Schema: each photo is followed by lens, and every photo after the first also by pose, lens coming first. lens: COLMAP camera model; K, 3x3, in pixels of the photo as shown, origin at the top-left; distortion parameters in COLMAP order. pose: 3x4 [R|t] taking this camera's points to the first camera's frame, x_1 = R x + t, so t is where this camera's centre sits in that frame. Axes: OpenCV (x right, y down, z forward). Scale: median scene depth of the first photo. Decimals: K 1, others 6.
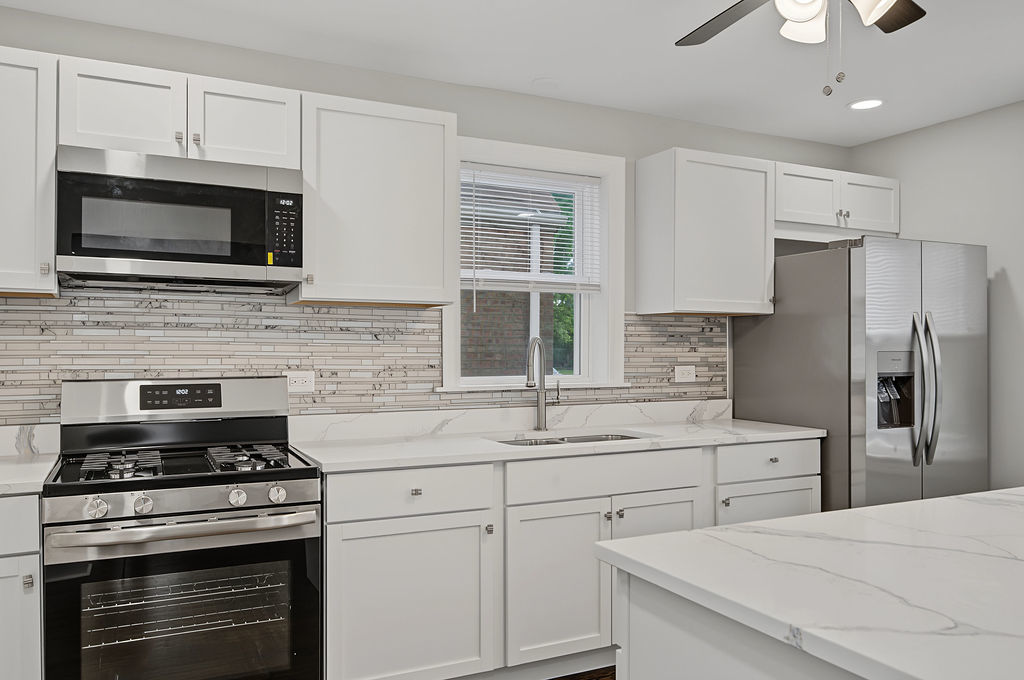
lens RADIAL K [[777.8, 0, 506.2], [0, 777.8, 343.2], [0, 0, 1]] dist [-0.006459, 0.005794]
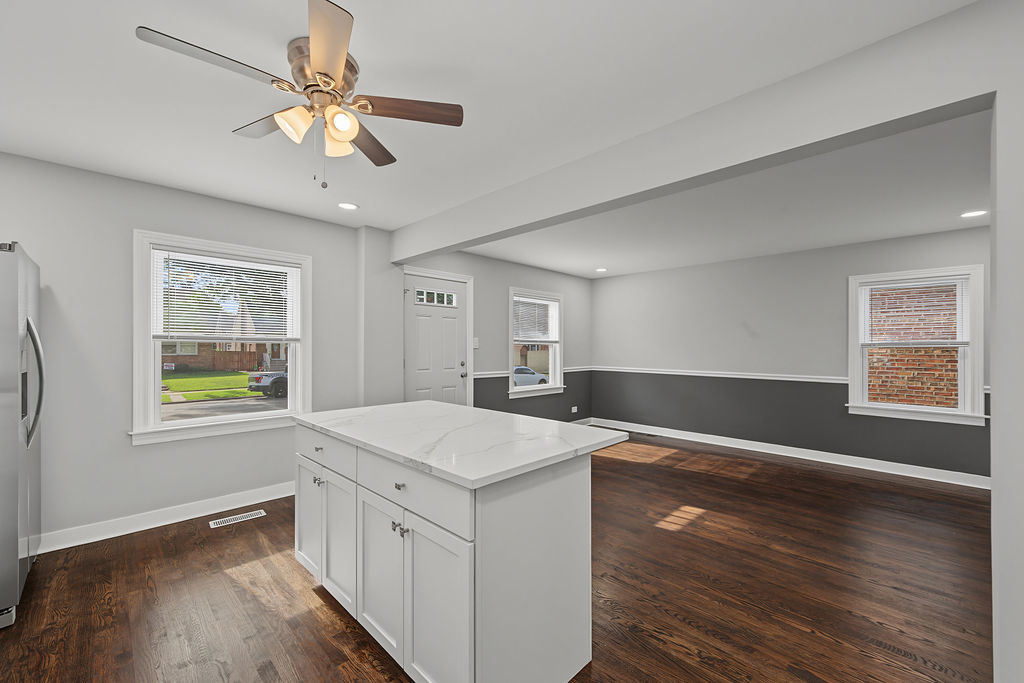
lens RADIAL K [[402.4, 0, 511.0], [0, 402.4, 347.3], [0, 0, 1]] dist [0.000639, 0.000142]
pose [[-0.329464, -0.002973, 0.944163, -0.320413], [-0.006788, 0.999977, 0.000780, 0.003503], [-0.944144, -0.006152, -0.329476, 0.610570]]
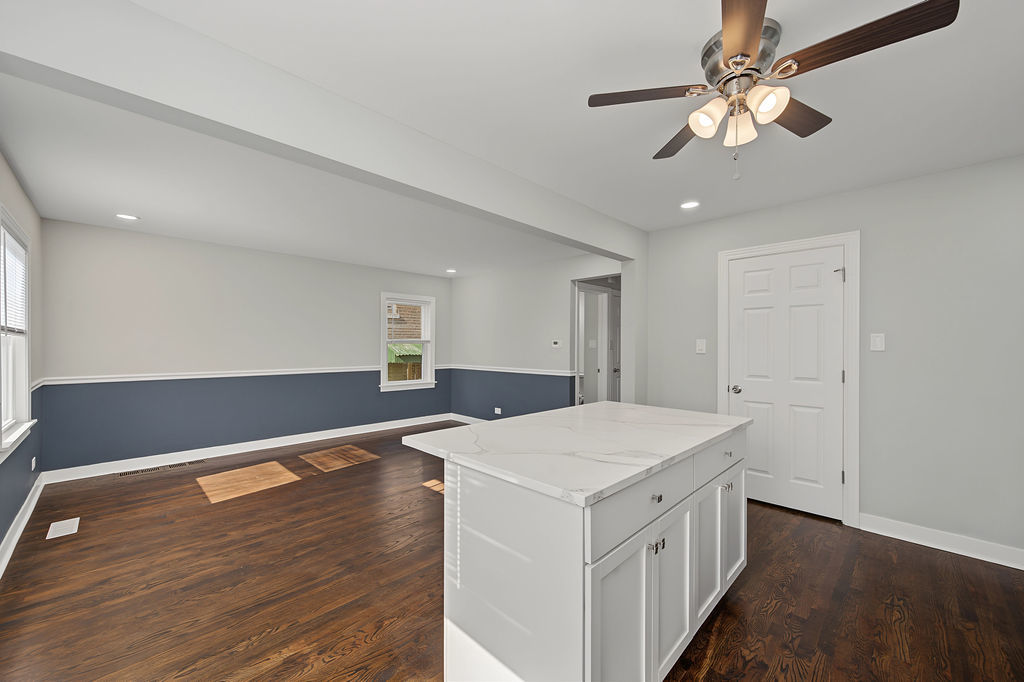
lens RADIAL K [[402.4, 0, 511.0], [0, 402.4, 346.8], [0, 0, 1]] dist [0.000639, 0.000142]
pose [[-0.946915, -0.004423, -0.321453, 0.730819], [-0.006236, 0.999970, 0.004613, -0.001684], [0.321423, 0.006373, -0.946914, 1.082365]]
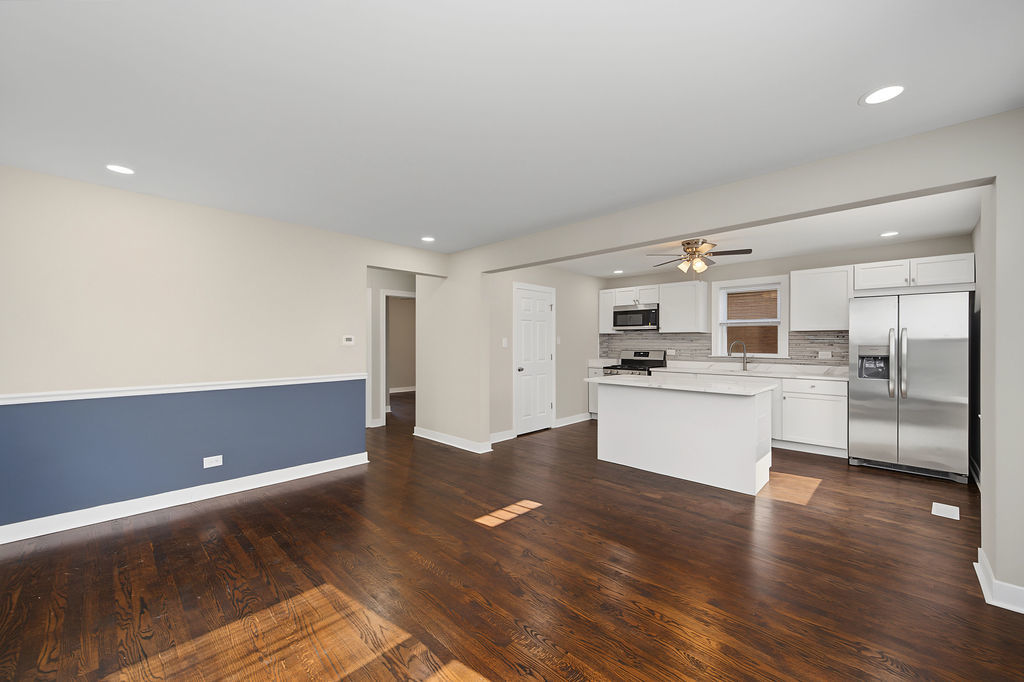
lens RADIAL K [[400.3, 0, 512.0], [0, 400.3, 341.0], [0, 0, 1]] dist [0.000908, -0.000120]
pose [[0.335029, -0.007065, -0.942181, 1.505228], [0.001701, 0.999975, -0.006893, 0.003677], [0.942206, 0.000707, 0.335032, -0.501432]]
